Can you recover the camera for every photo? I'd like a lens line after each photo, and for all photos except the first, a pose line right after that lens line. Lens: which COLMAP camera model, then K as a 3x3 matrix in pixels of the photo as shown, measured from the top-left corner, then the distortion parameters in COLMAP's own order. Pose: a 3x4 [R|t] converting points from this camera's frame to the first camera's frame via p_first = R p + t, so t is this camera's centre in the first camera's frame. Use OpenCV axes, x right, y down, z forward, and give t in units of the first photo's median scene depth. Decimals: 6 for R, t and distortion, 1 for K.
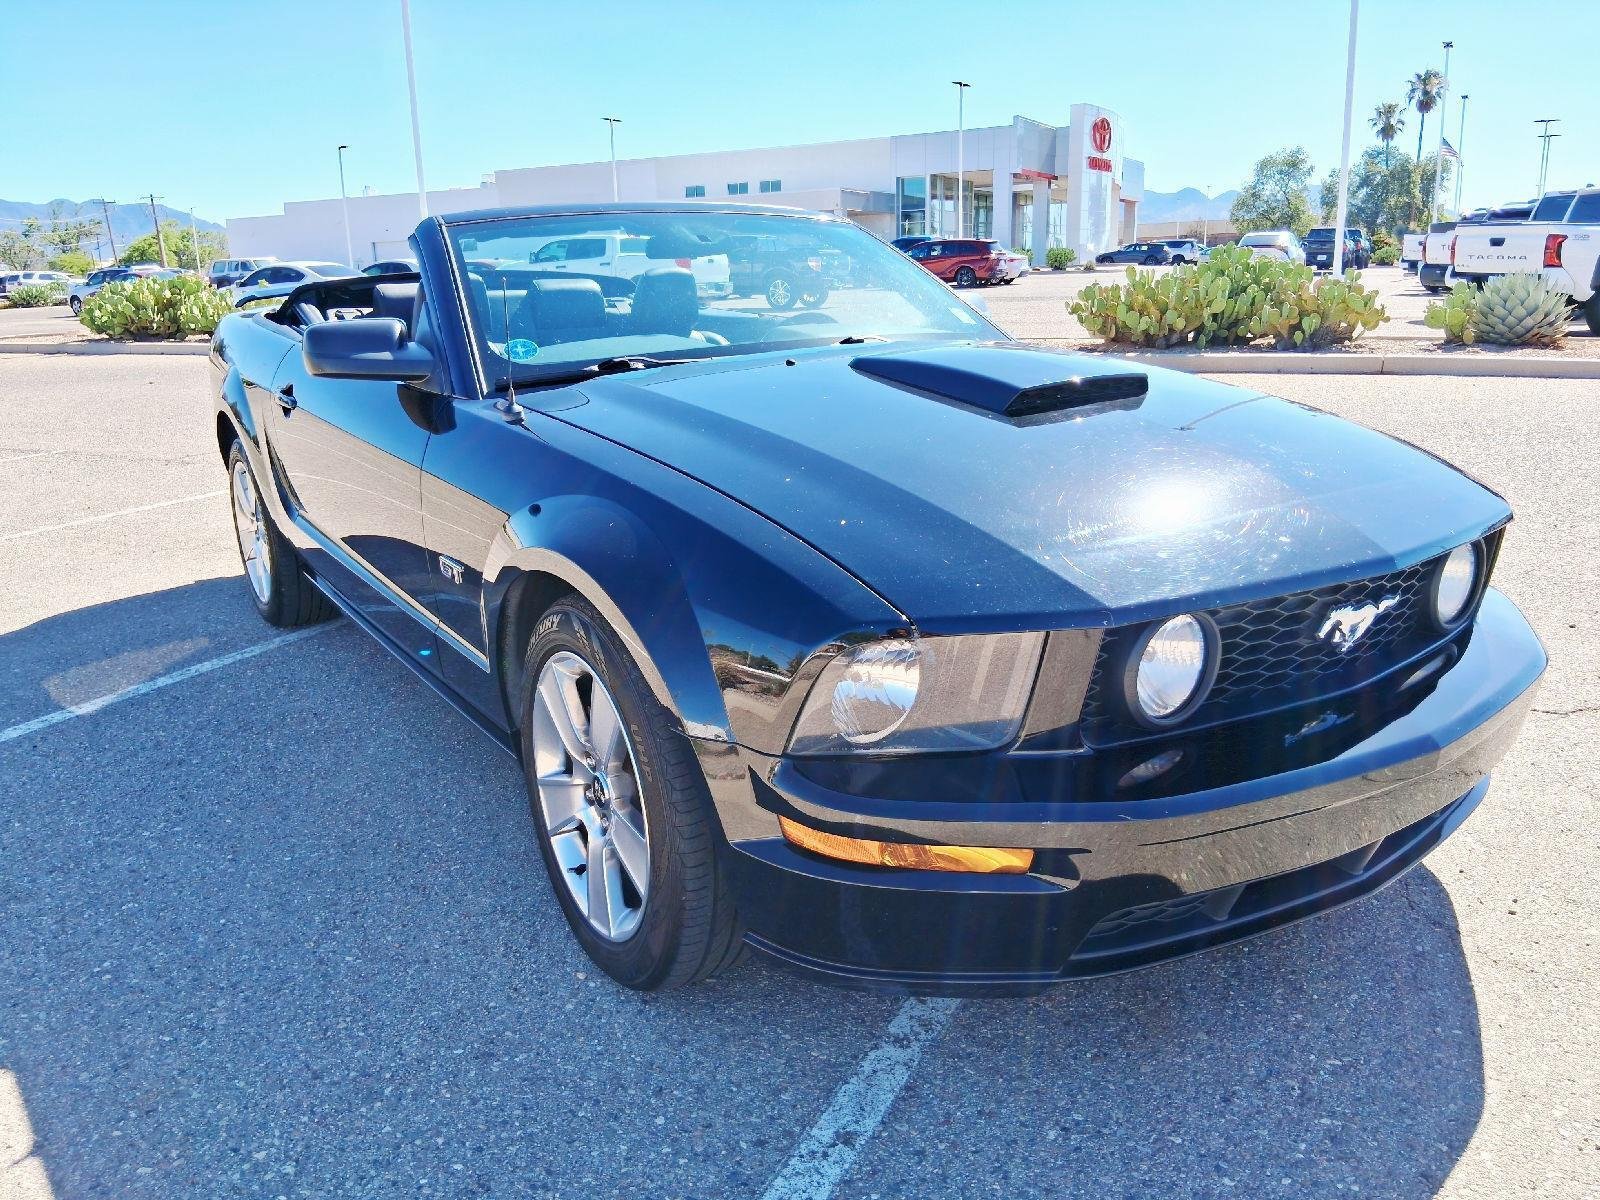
lens RADIAL K [[1254.6, 0, 800.0], [0, 1254.6, 600.0], [0, 0, 1]] dist [0.073379, -0.152554]
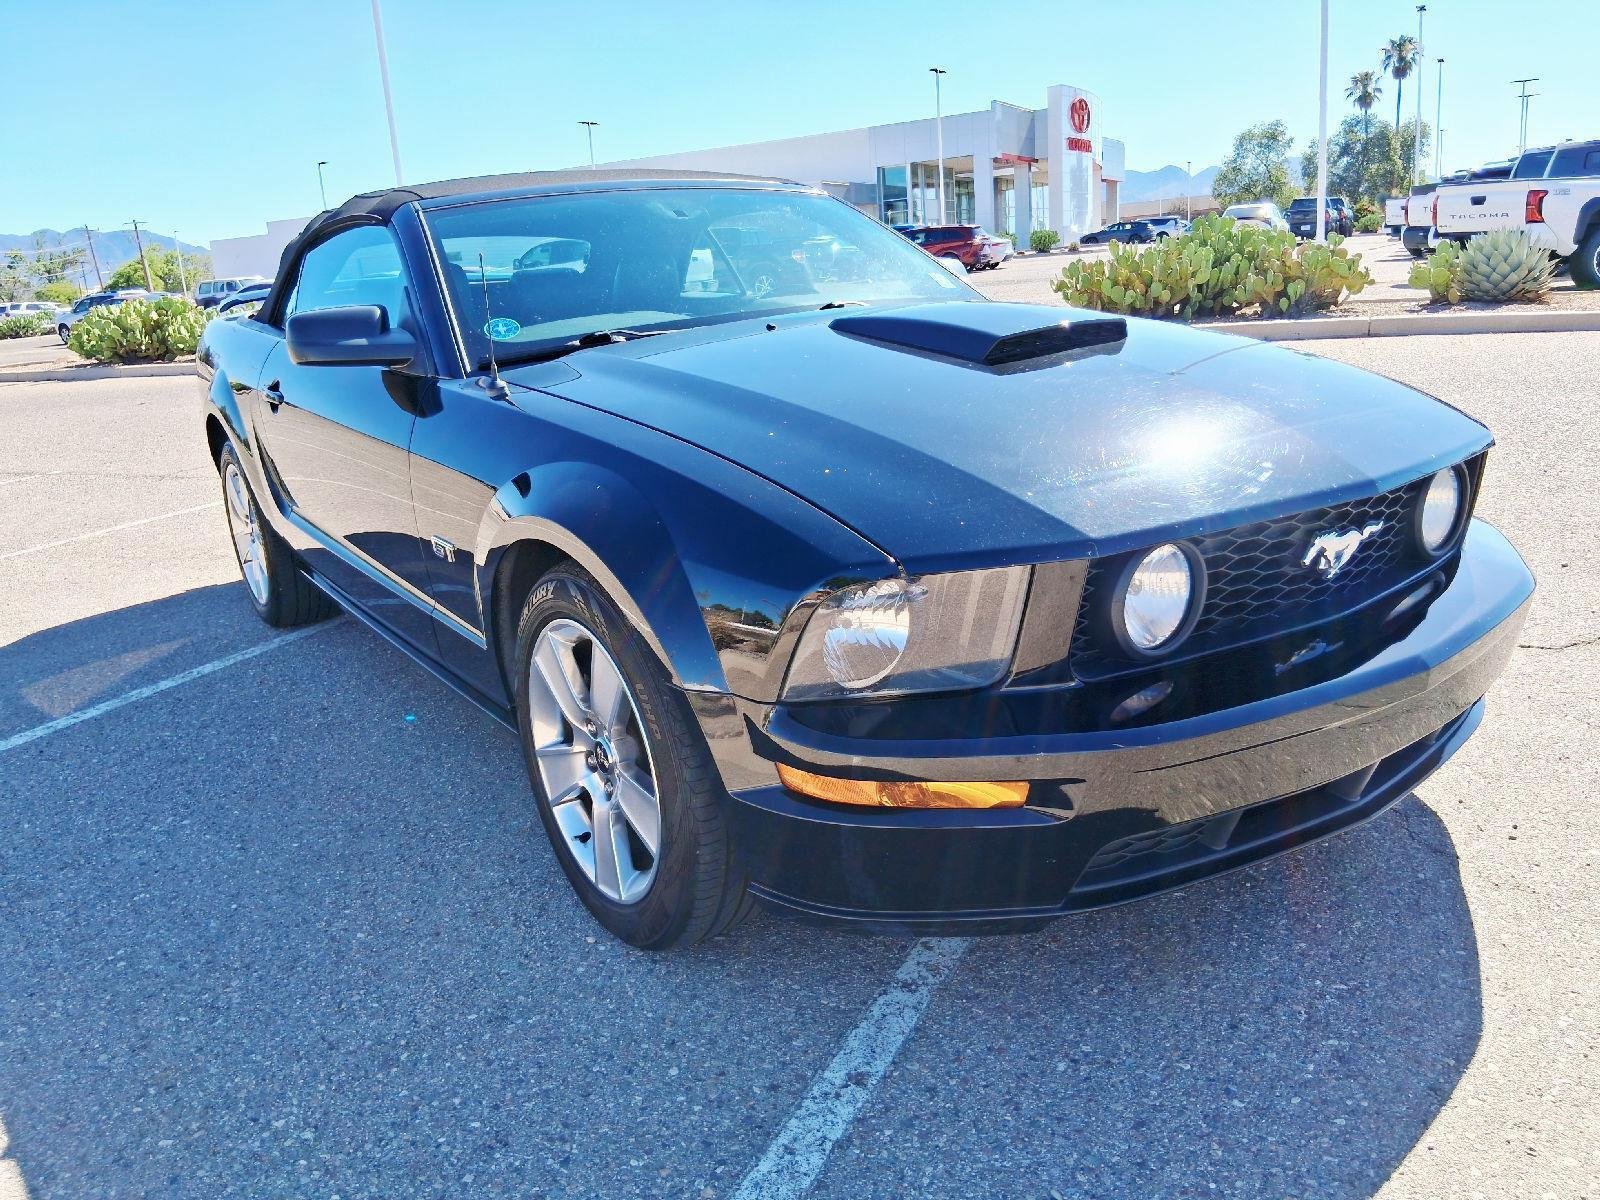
lens RADIAL K [[1254.1, 0, 799.3], [0, 1254.1, 603.1], [0, 0, 1]] dist [0.074275, -0.160849]
pose [[0.998883, -0.047214, -0.001868, 0.007640], [0.047220, 0.998879, 0.003434, 0.032519], [0.001704, -0.003519, 0.999992, -0.006653]]
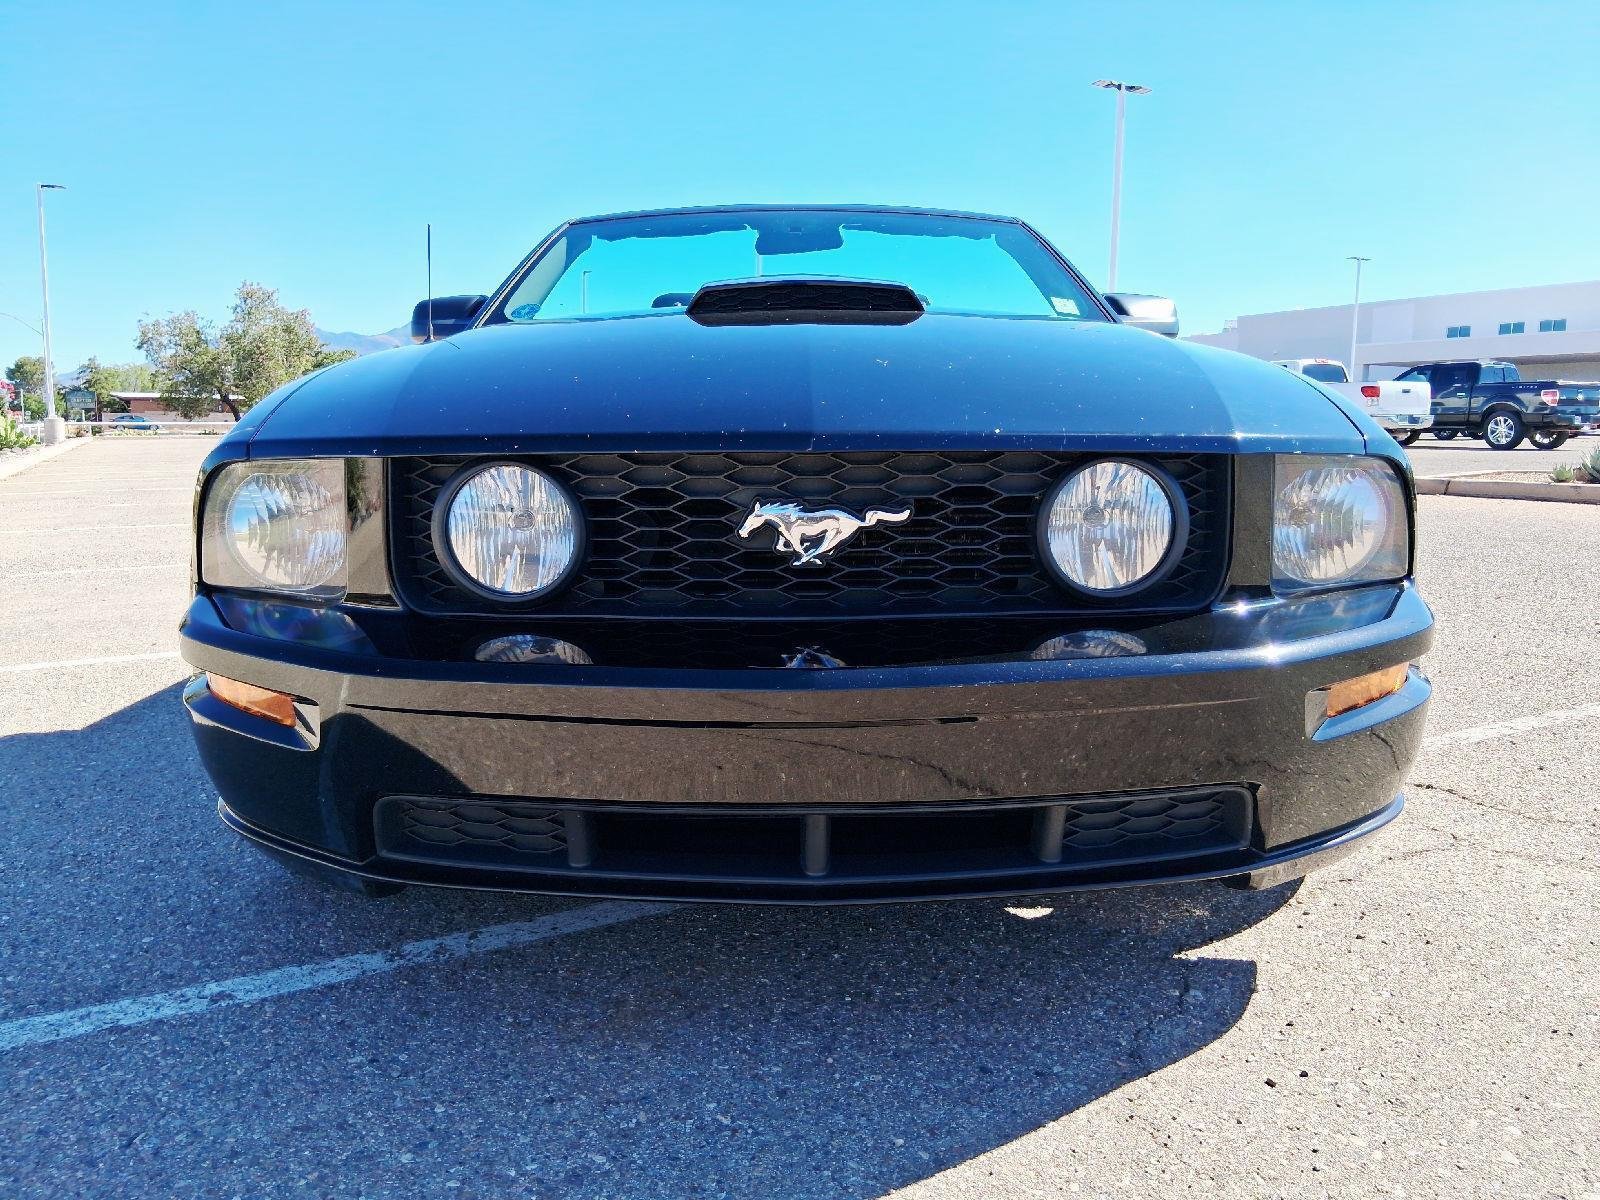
lens RADIAL K [[1252.4, 0, 794.1], [0, 1252.4, 591.1], [0, 0, 1]] dist [0.041733, -0.085403]
pose [[0.817514, 0.091568, -0.568582, 0.755630], [-0.164252, 0.983346, -0.077798, 0.100244], [0.551989, 0.156992, 0.818939, 0.332554]]
